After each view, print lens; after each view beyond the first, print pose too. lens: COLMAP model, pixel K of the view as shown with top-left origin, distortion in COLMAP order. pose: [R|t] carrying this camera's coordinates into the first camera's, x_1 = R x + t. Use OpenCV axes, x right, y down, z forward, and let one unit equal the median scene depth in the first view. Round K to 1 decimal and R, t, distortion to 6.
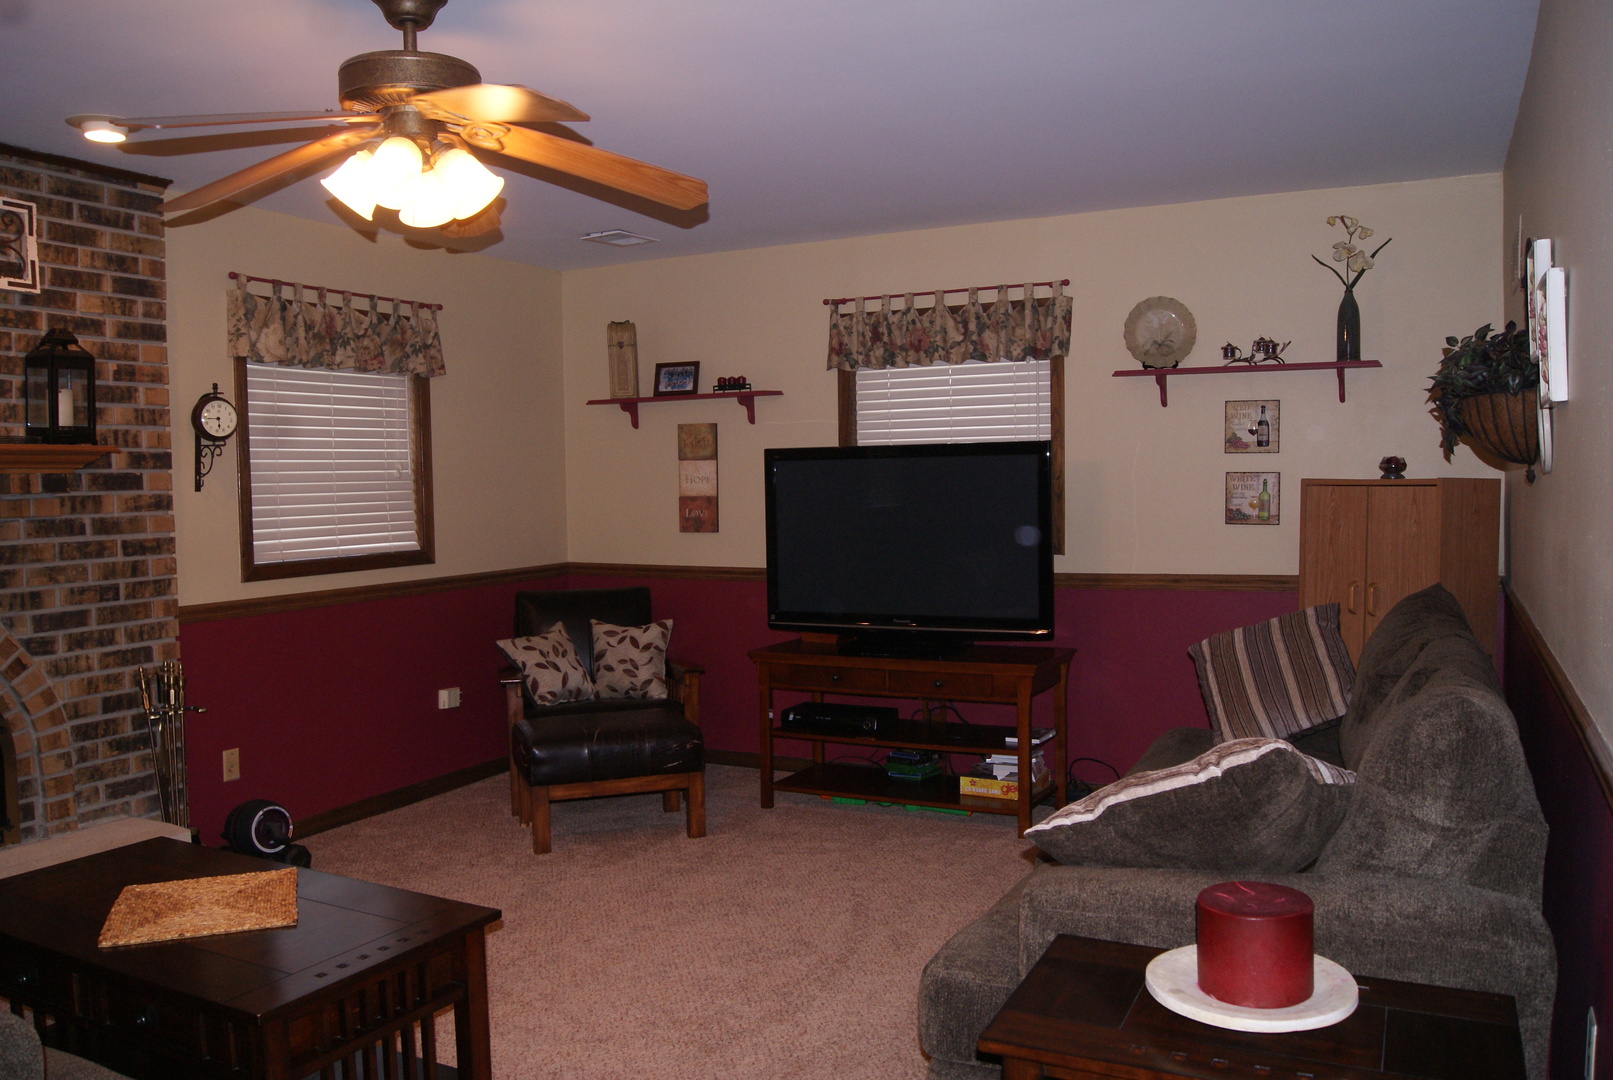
lens RADIAL K [[1279.4, 0, 811.2], [0, 1279.4, 543.0], [0, 0, 1]] dist [-0.081667, 0.014630]
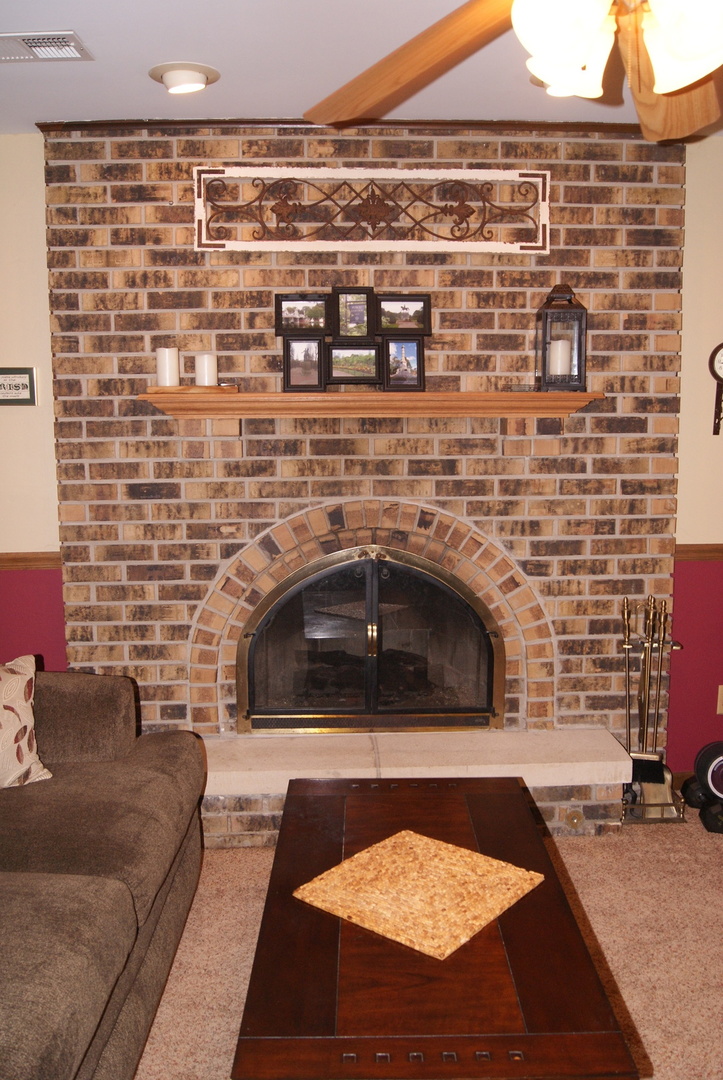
lens RADIAL K [[953.6, 0, 354.7], [0, 953.6, 540.3], [0, 0, 1]] dist [-0.074675, 0.019374]
pose [[0.470196, 0.134754, -0.872214, 0.050419], [-0.046317, 0.990681, 0.128088, -0.036648], [0.881346, -0.019828, 0.472056, 0.339169]]
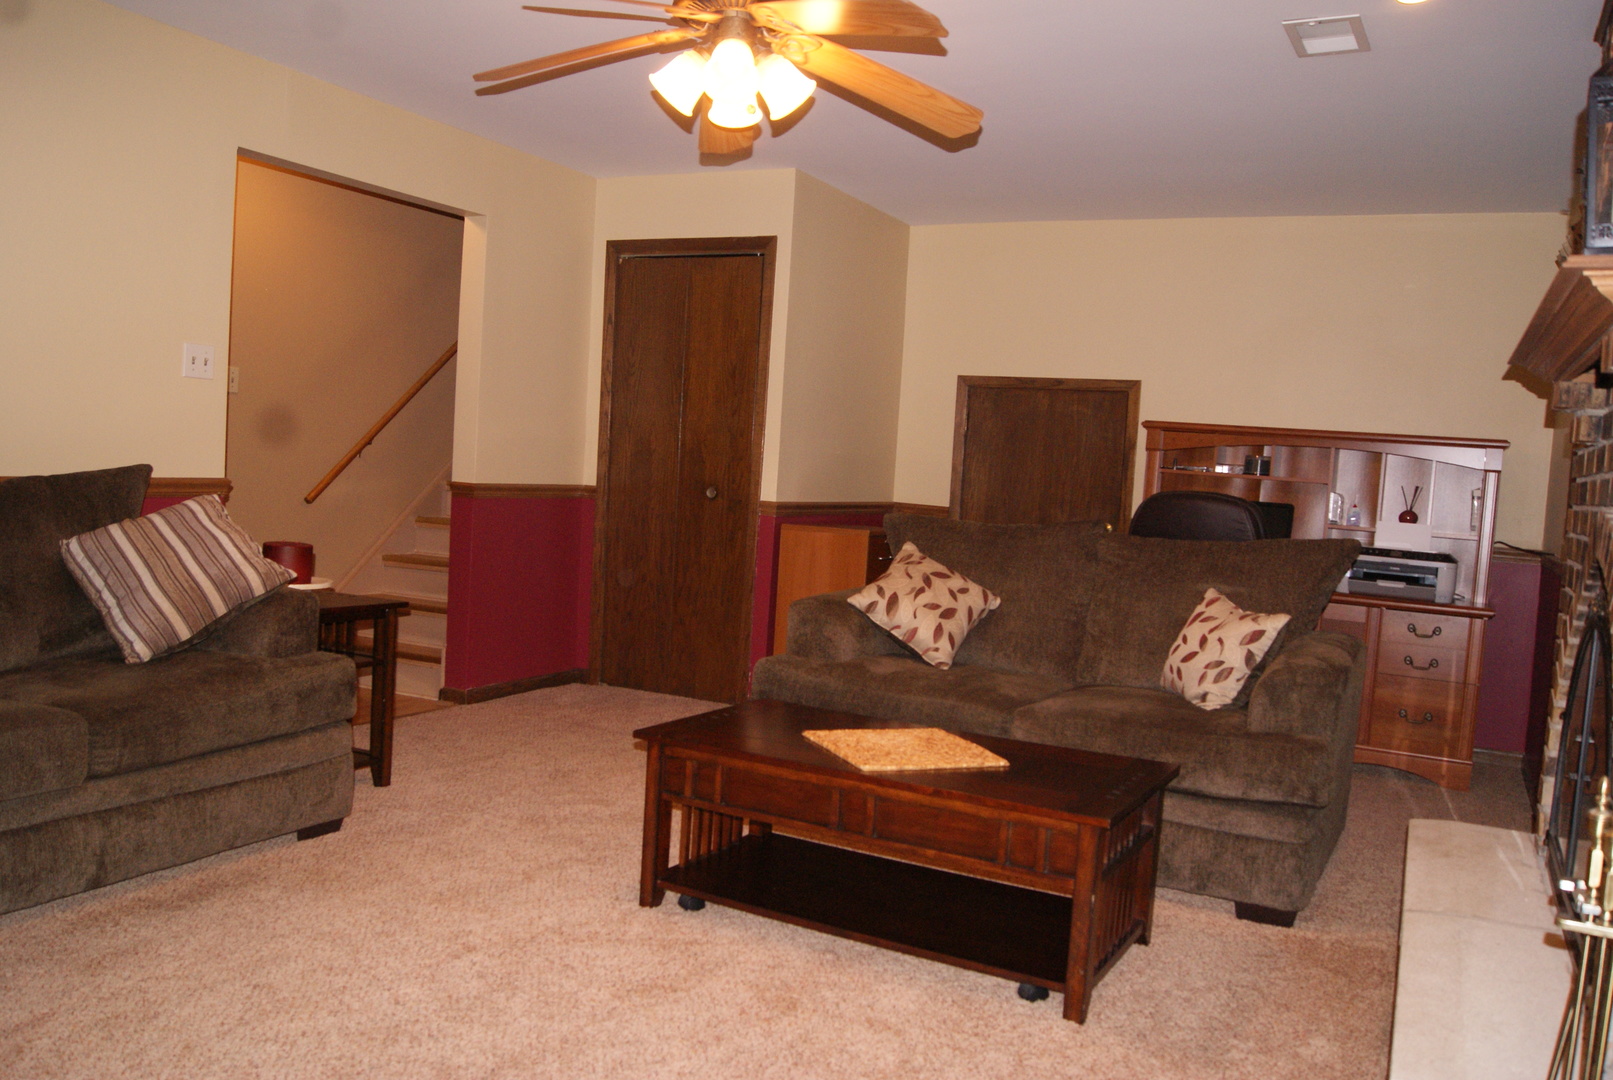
lens RADIAL K [[1279.4, 0, 805.6], [0, 1279.4, 553.3], [0, 0, 1]] dist [-0.081667, 0.014630]
pose [[-0.998826, -0.046164, 0.014689, -0.216511], [-0.043926, 0.990891, 0.127298, -0.012552], [-0.020432, 0.126503, -0.991756, 1.145512]]
